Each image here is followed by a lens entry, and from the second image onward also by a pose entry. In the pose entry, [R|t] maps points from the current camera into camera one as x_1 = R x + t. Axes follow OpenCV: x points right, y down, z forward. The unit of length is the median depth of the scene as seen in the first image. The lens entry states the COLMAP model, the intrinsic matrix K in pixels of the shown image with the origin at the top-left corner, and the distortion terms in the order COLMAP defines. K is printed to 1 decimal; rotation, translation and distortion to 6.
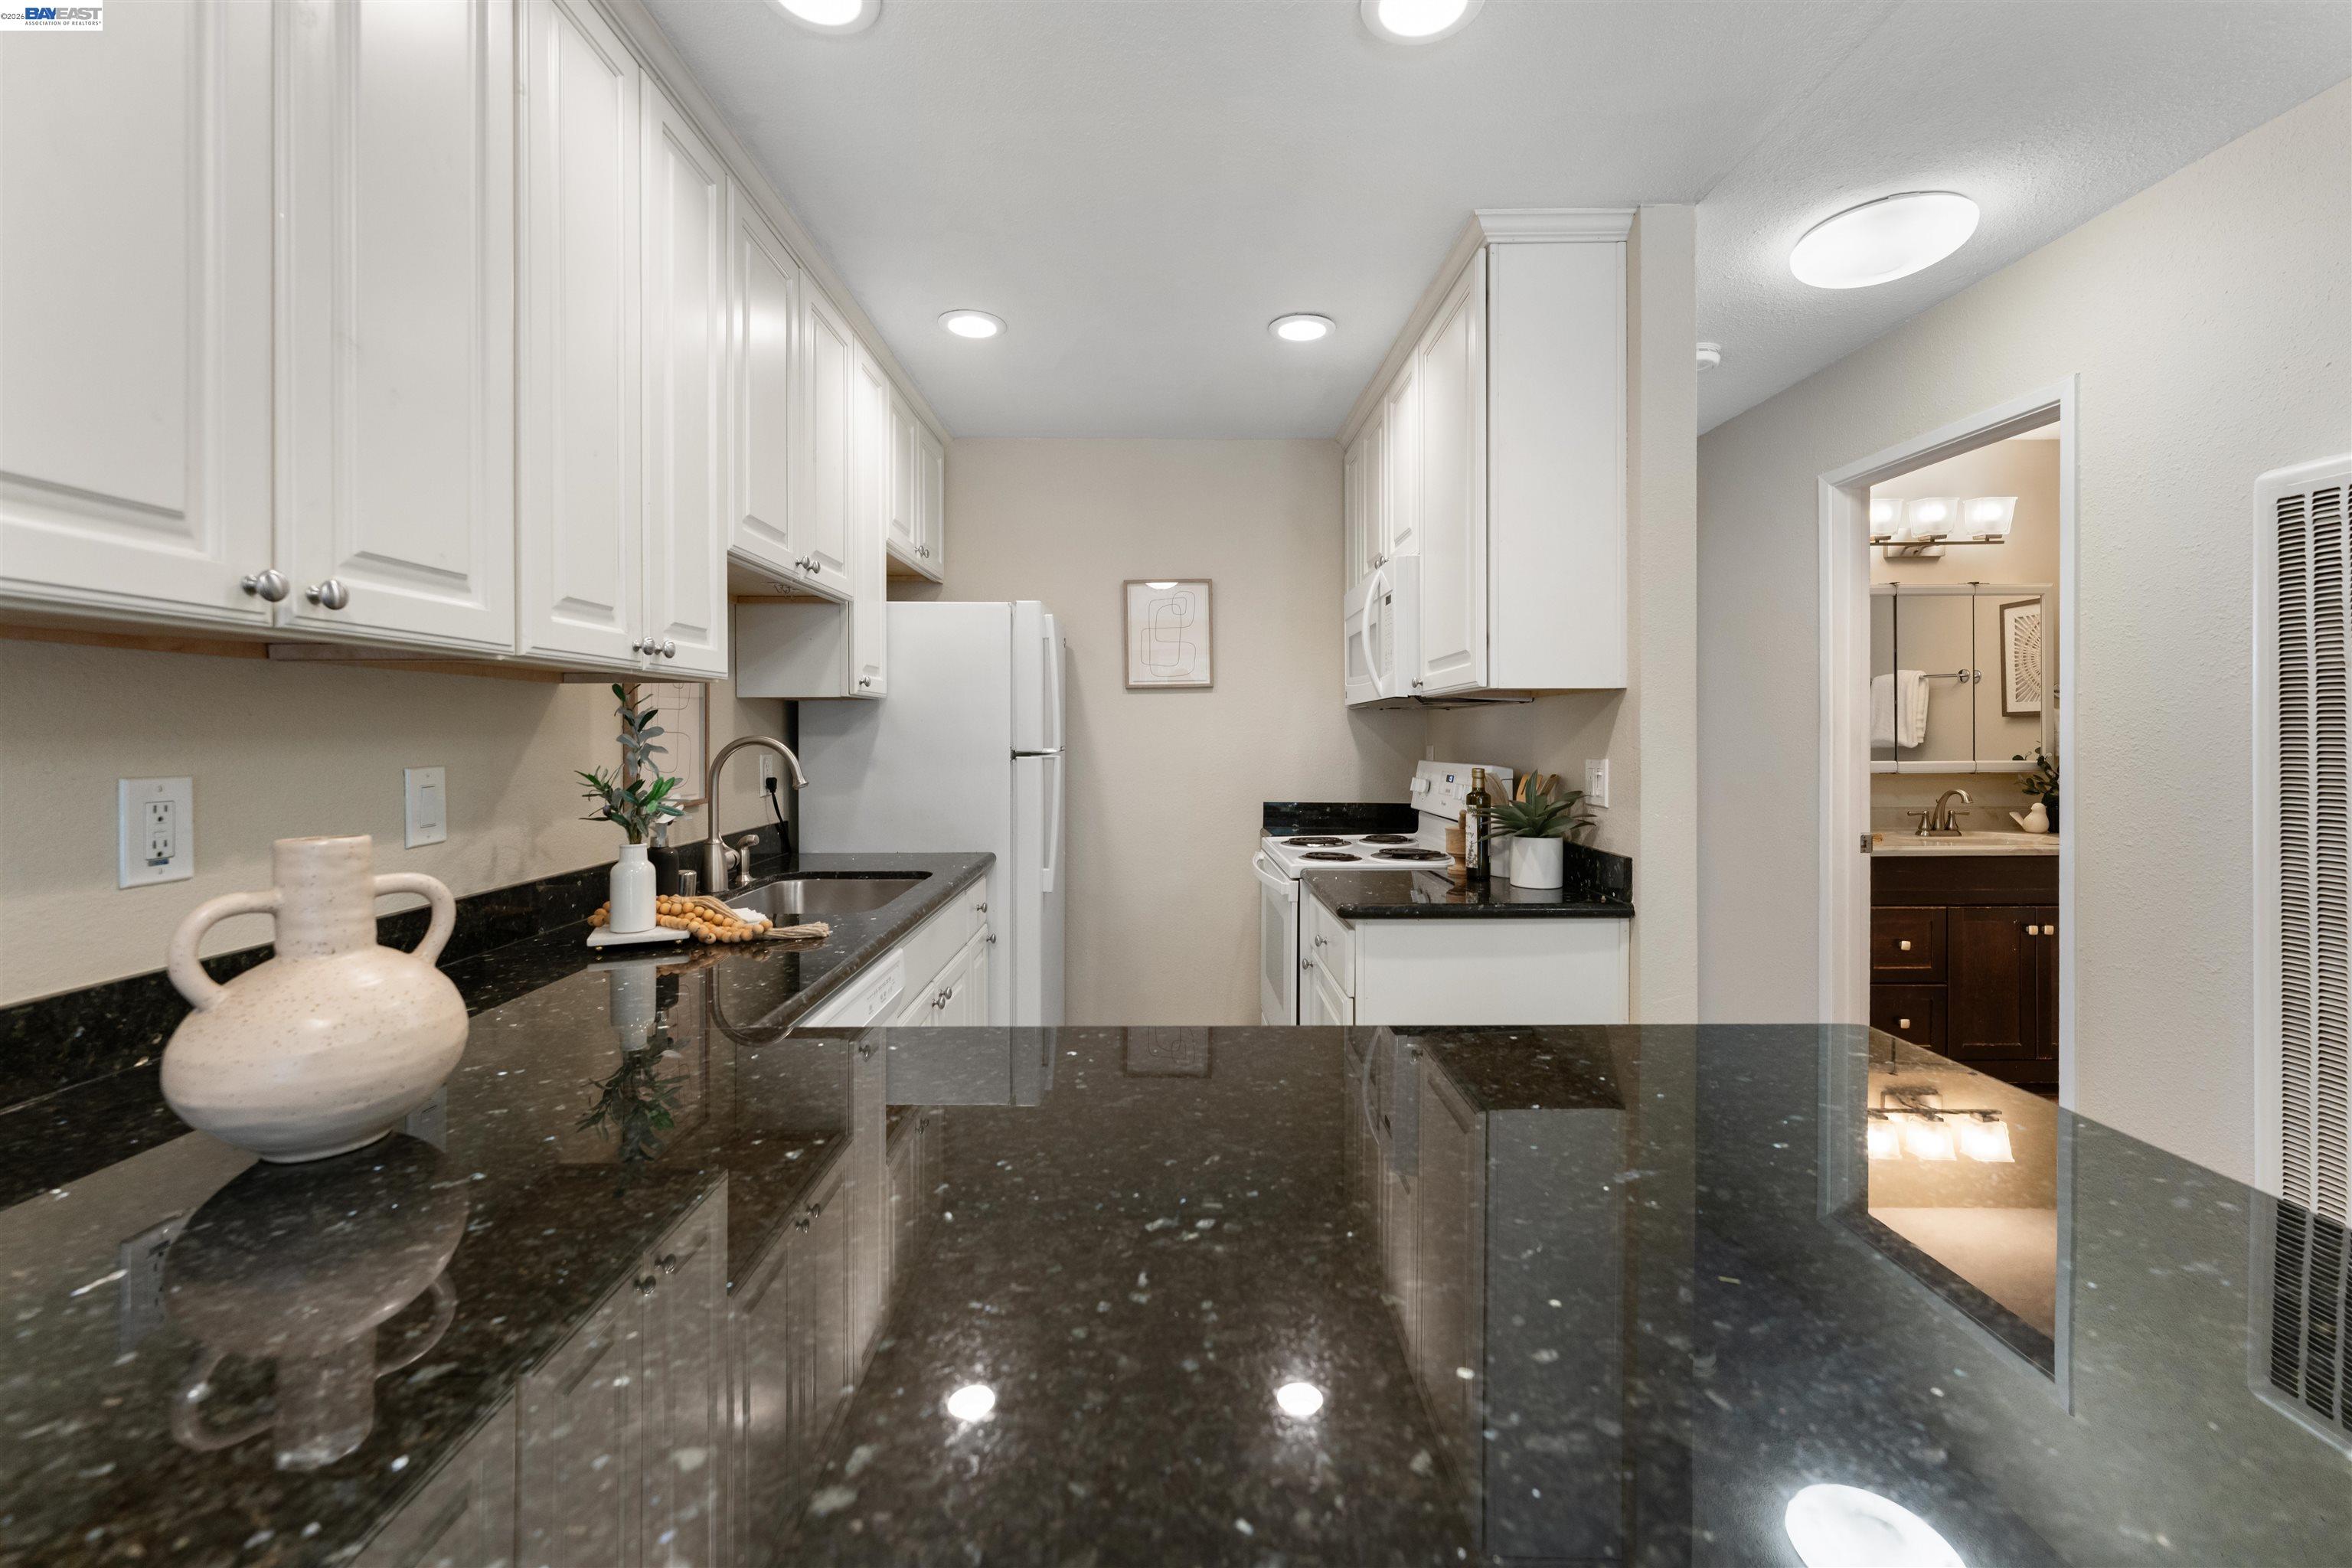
lens RADIAL K [[954.8, 0, 1175.5], [0, 954.8, 735.9], [0, 0, 1]] dist [-0.001435, -0.000216]
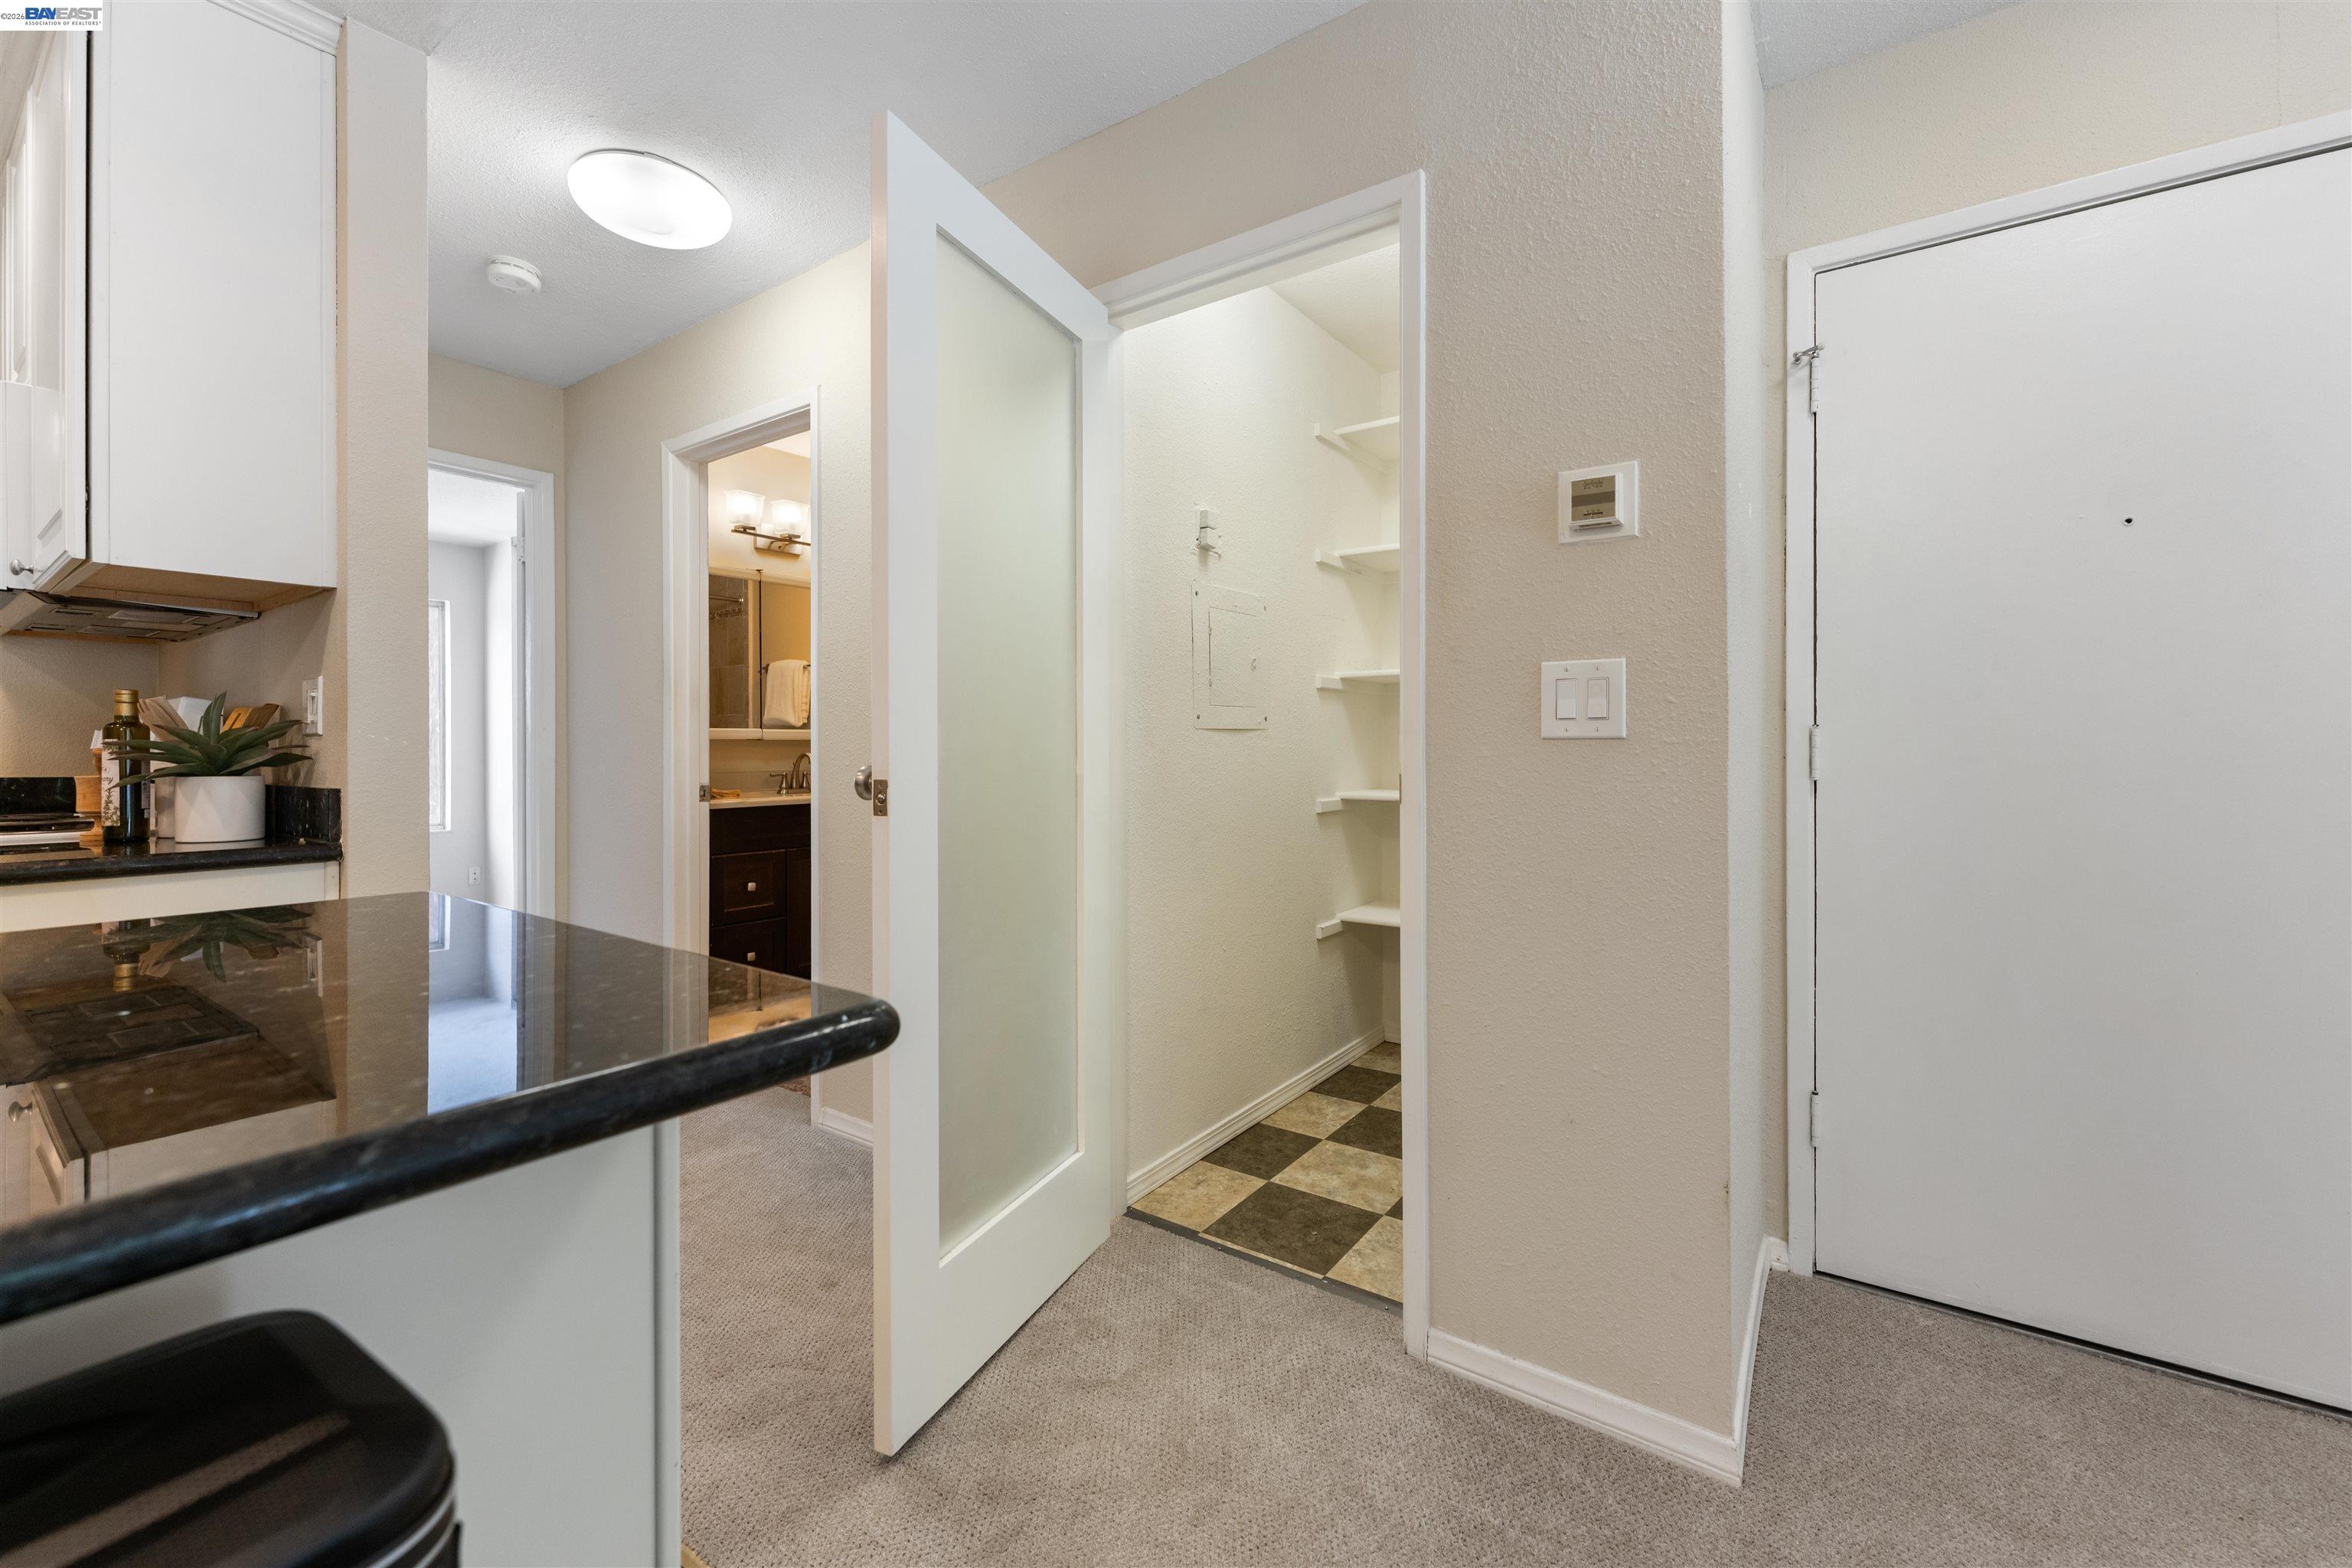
lens RADIAL K [[954.8, 0, 1175.5], [0, 954.8, 735.9], [0, 0, 1]] dist [-0.001435, -0.000216]
pose [[0.579756, 0.011856, 0.814704, 0.156553], [0.001681, 0.999875, -0.015746, 0.069208], [-0.814789, 0.010498, 0.579663, -0.064172]]
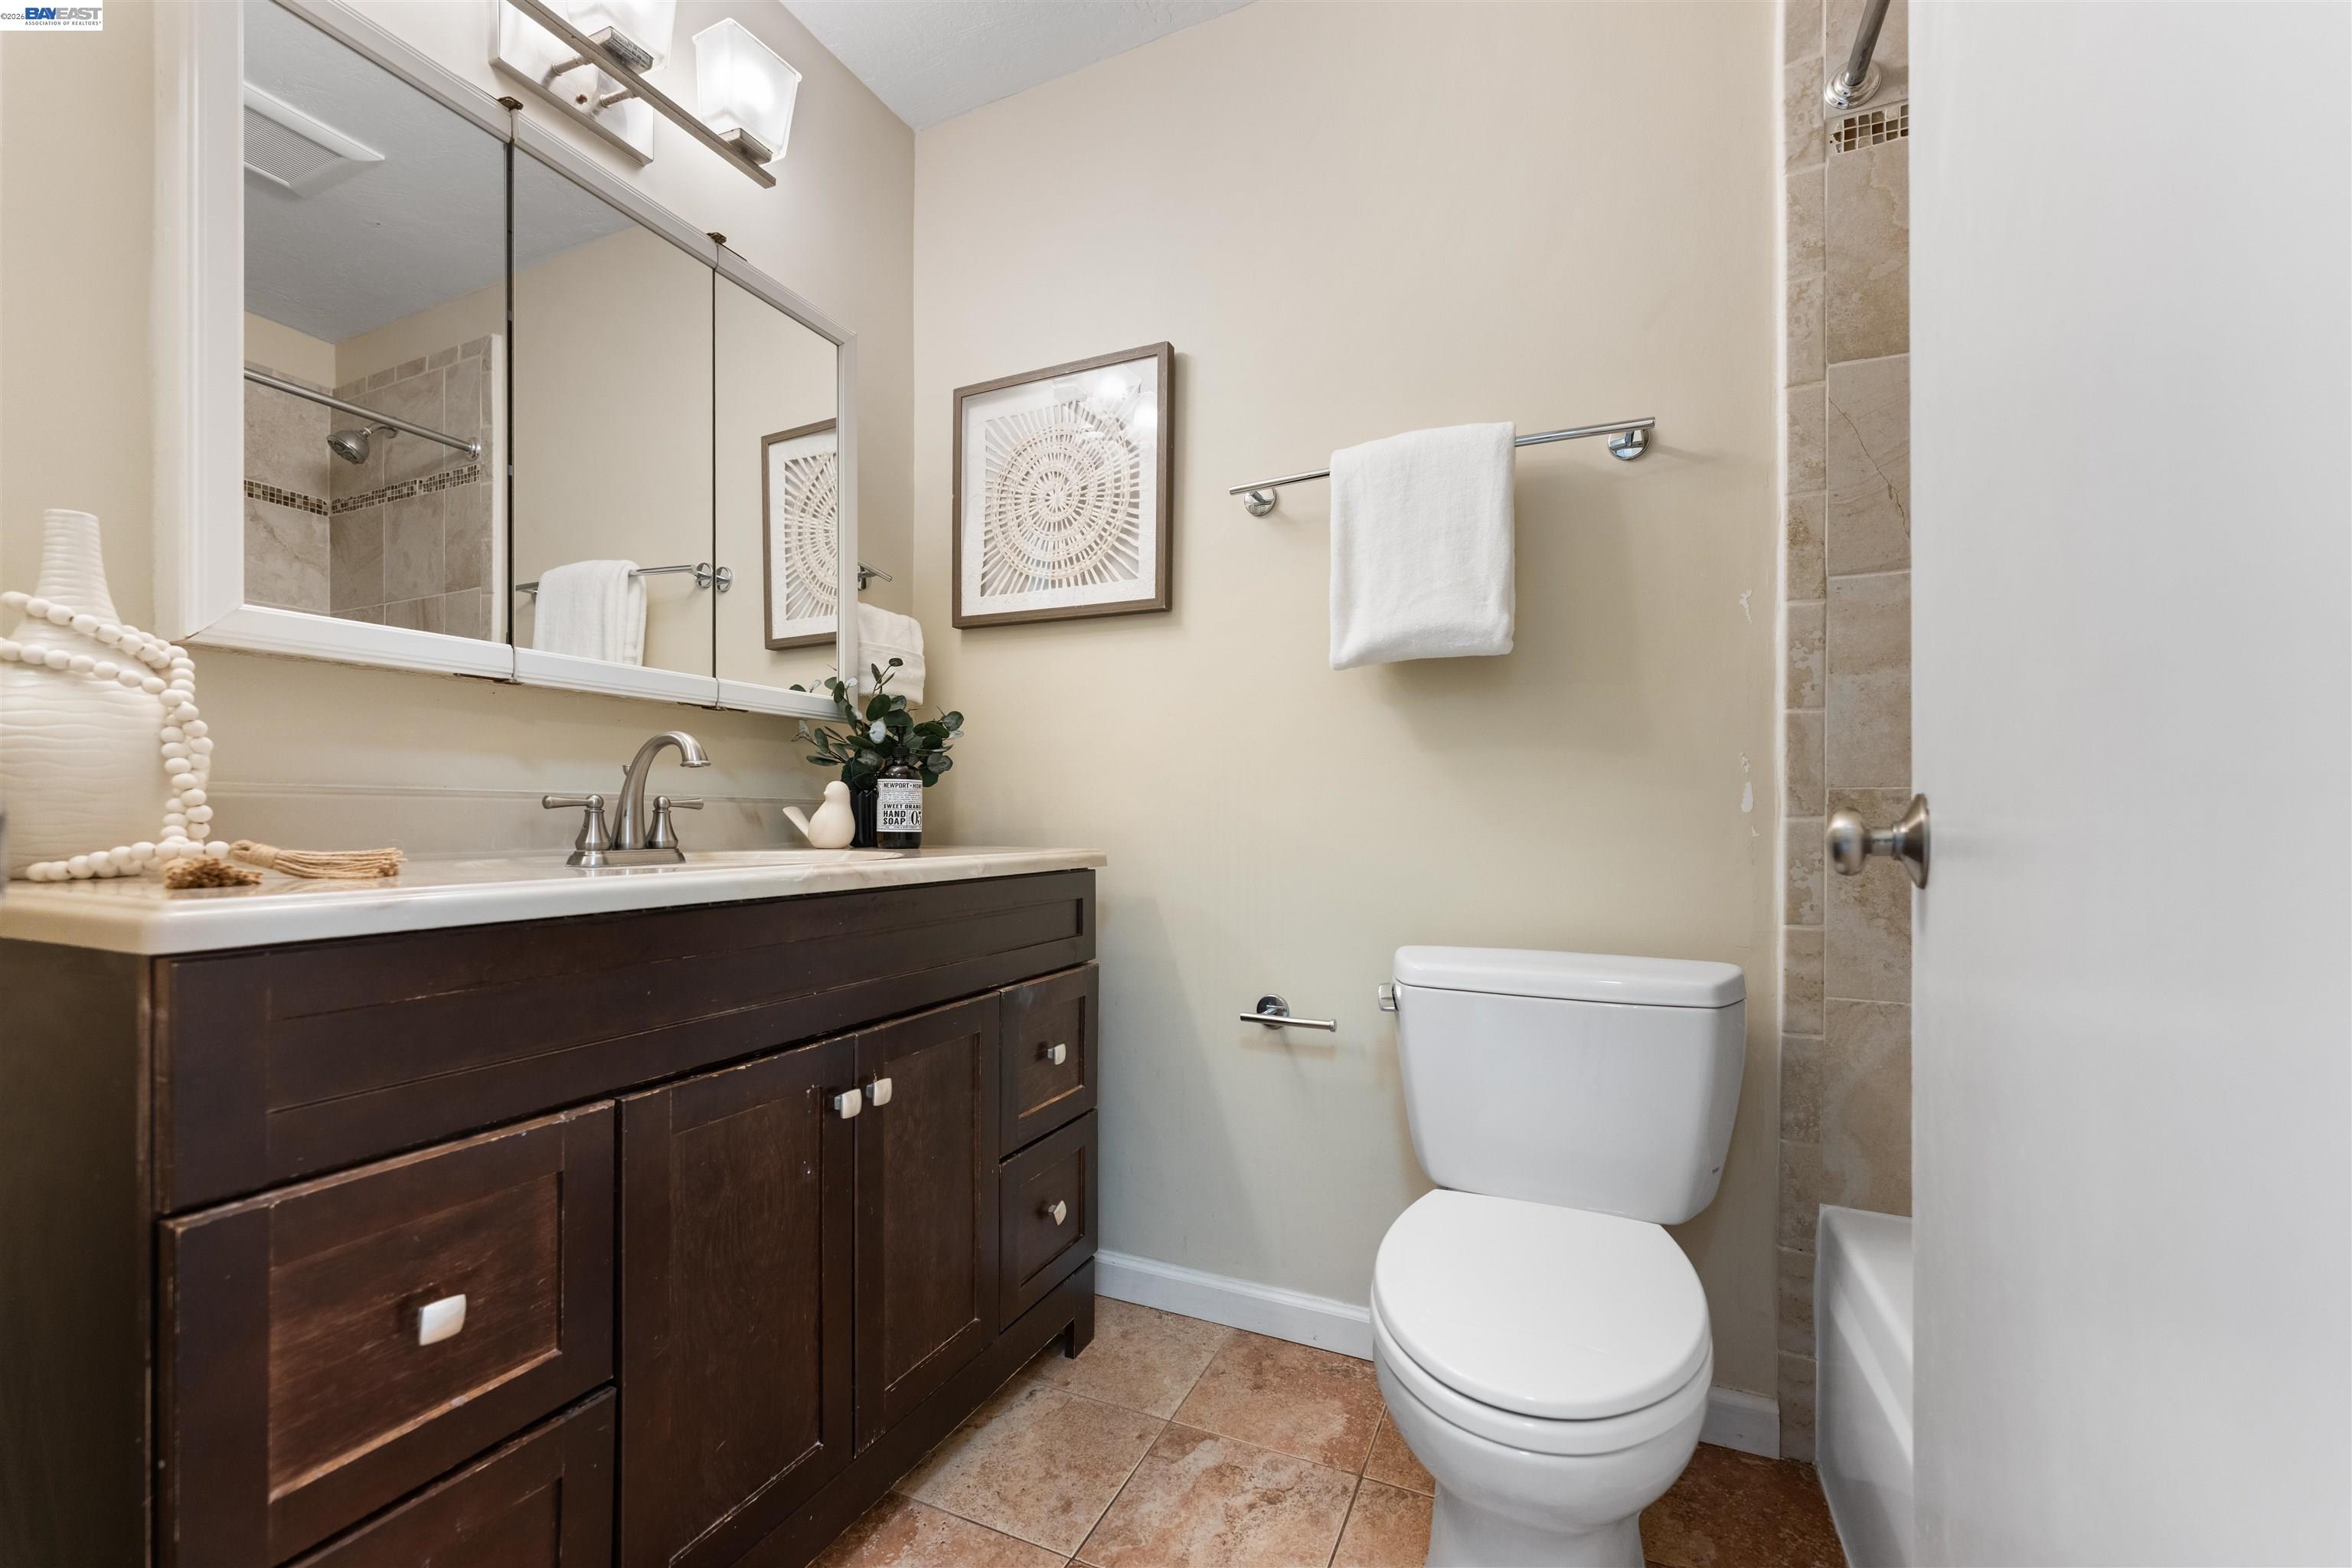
lens RADIAL K [[952.4, 0, 1172.3], [0, 952.4, 822.5], [0, 0, 1]] dist [-0.000866, -0.000330]
pose [[0.423915, 0.003275, 0.905696, 0.713361], [-0.002368, 0.999994, -0.002508, 0.113916], [-0.905699, -0.001082, 0.423921, 0.840250]]
